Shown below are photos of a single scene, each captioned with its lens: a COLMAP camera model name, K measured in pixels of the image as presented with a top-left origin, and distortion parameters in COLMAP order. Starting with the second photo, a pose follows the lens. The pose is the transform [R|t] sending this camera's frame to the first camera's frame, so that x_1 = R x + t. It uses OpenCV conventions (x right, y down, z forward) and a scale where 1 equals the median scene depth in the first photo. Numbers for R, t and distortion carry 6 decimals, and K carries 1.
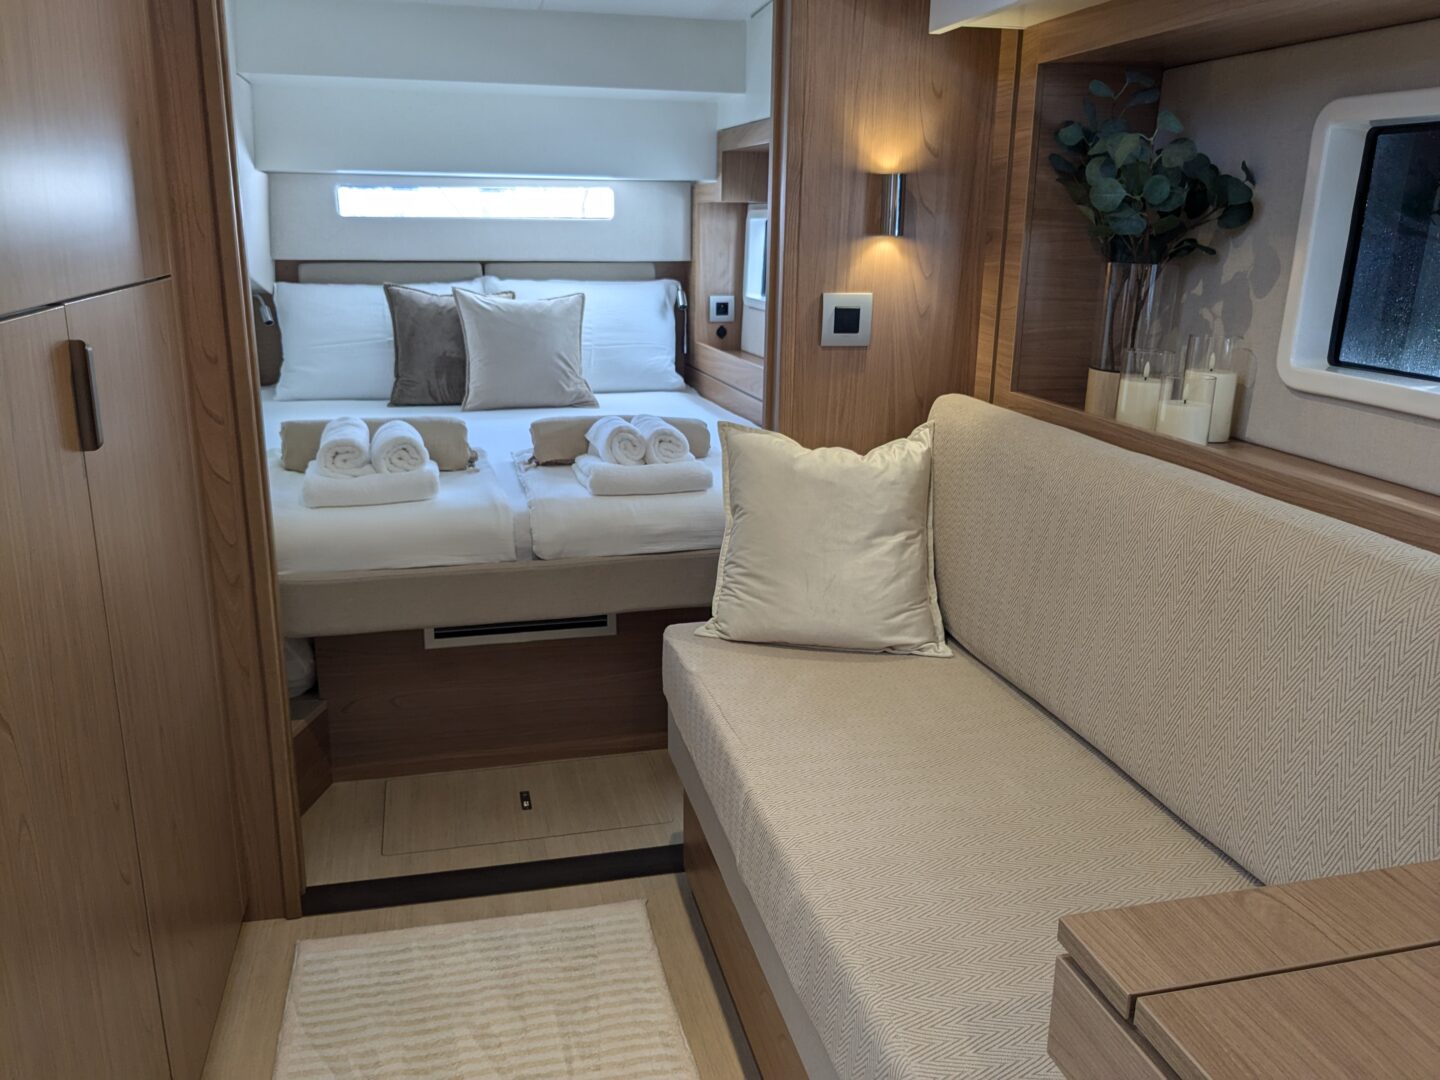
lens RADIAL K [[1131.1, 0, 720.0], [0, 1131.1, 545.2], [0, 0, 1]] dist [0.100248, -0.216098]
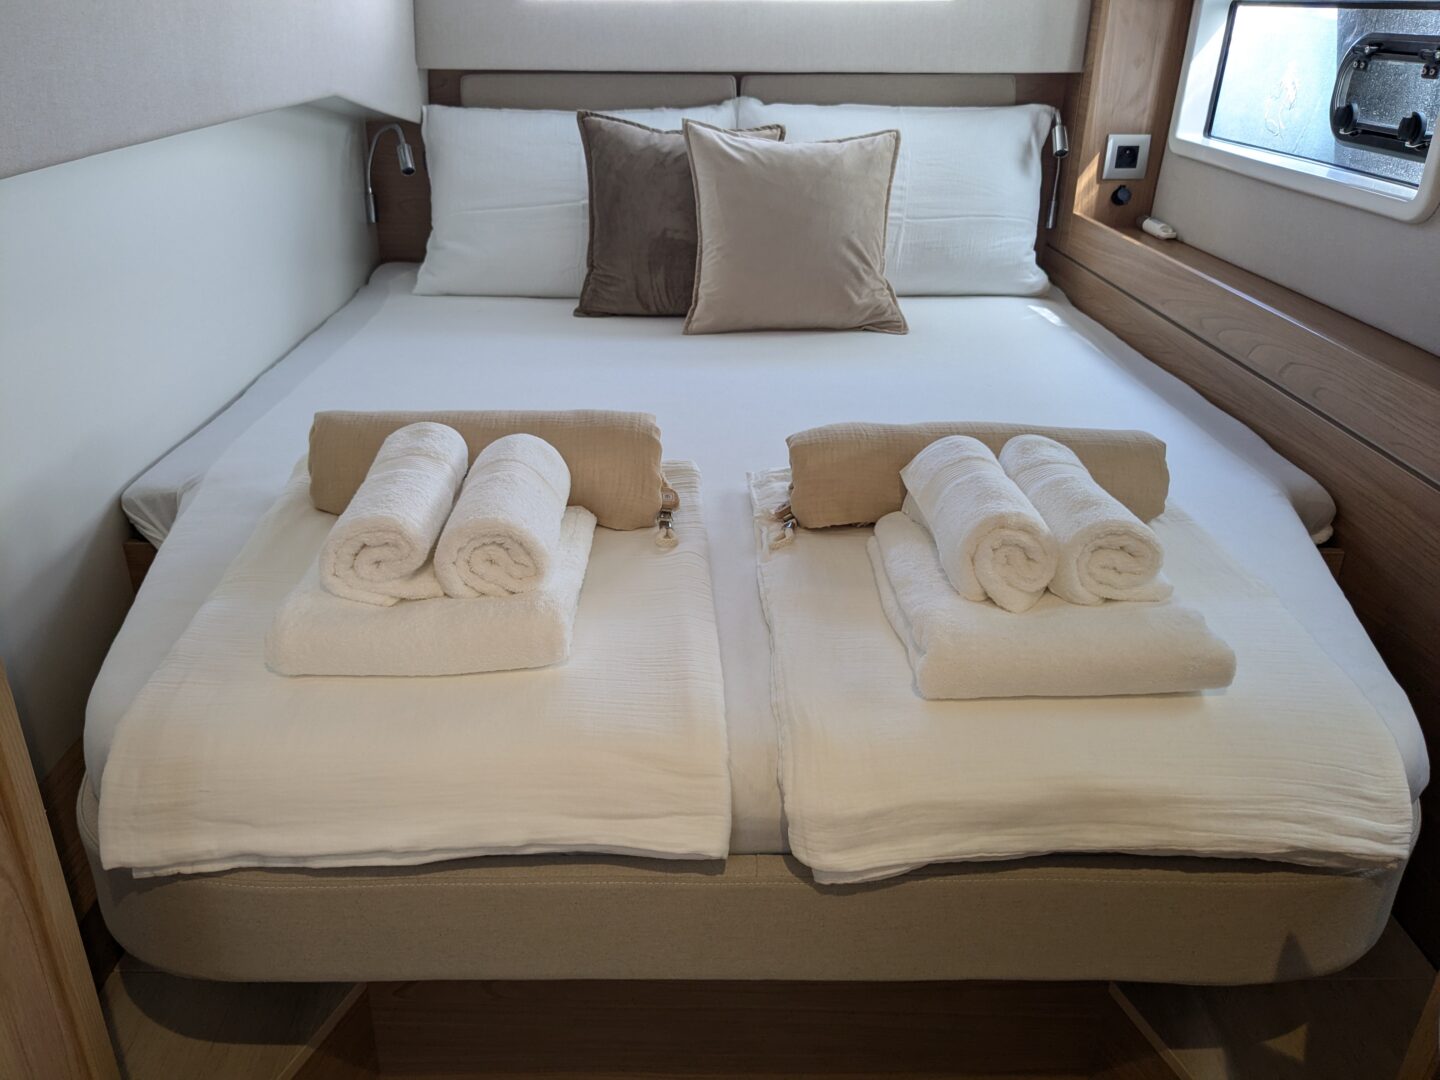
lens RADIAL K [[1106.6, 0, 701.5], [0, 1106.6, 514.9], [0, 0, 1]] dist [0.084074, -0.193340]
pose [[0.969210, 0.099471, -0.225249, -0.095364], [-0.065707, 0.986081, 0.152732, -0.147546], [0.237307, -0.133229, 0.962256, 0.541900]]
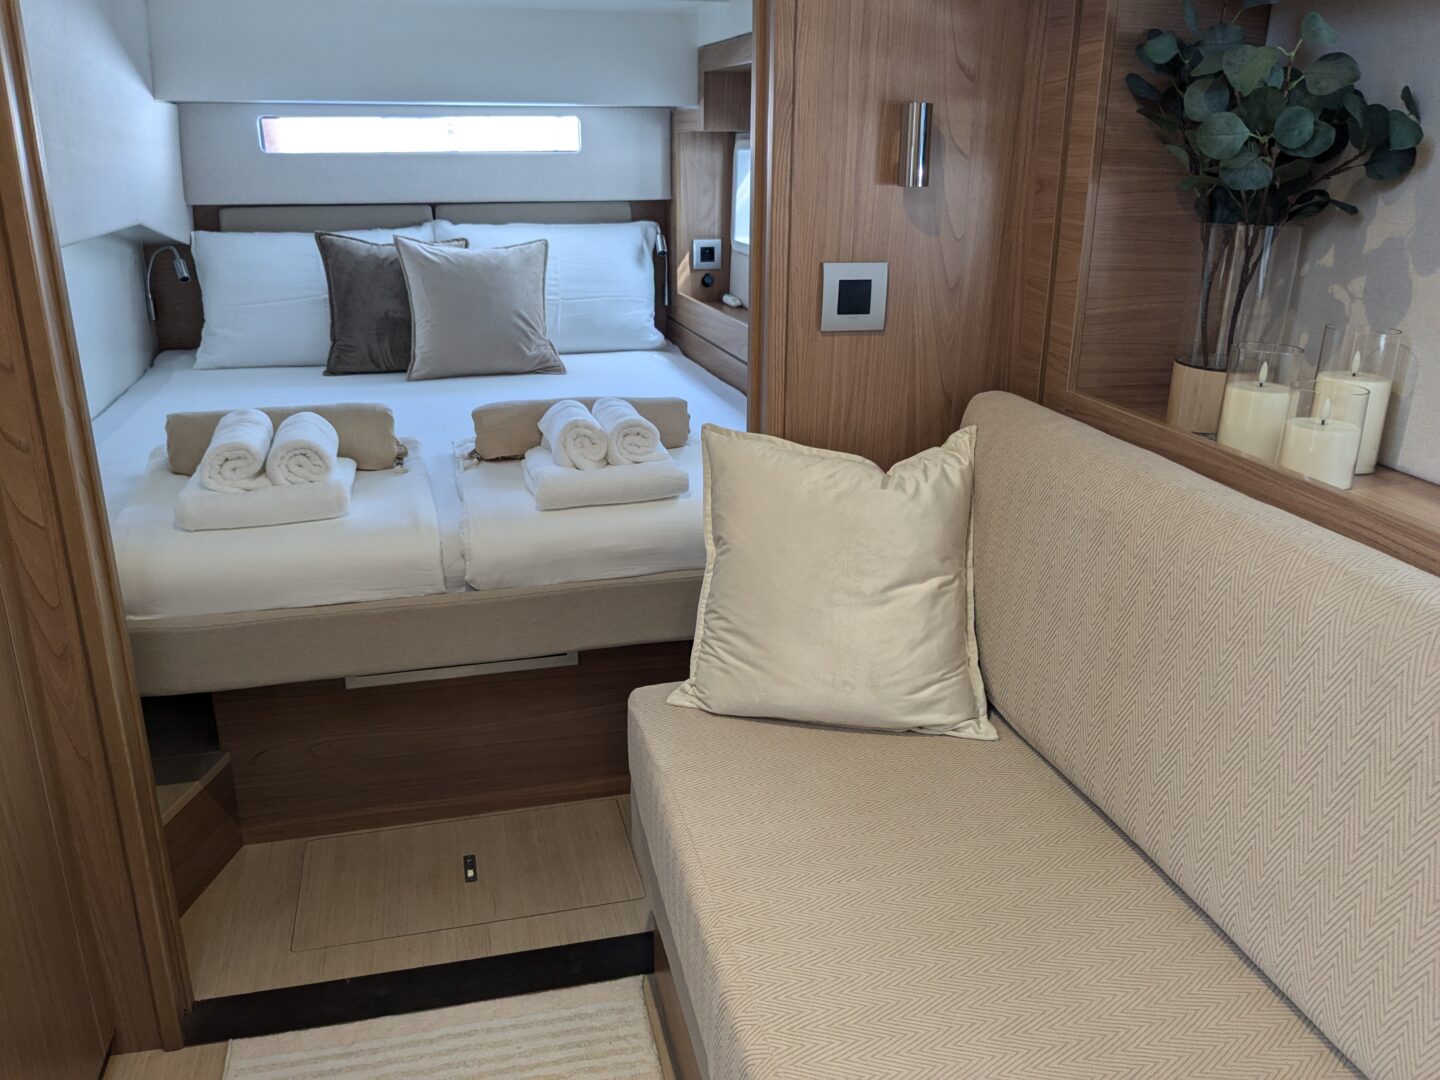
lens RADIAL K [[1114.7, 0, 720.0], [0, 1114.7, 540.0], [0, 0, 1]] dist [0.021709, -0.049286]
pose [[0.999969, -0.007333, 0.002928, 0.011202], [0.007131, 0.997929, 0.063934, -0.064471], [-0.003391, -0.063911, 0.997950, 0.186356]]
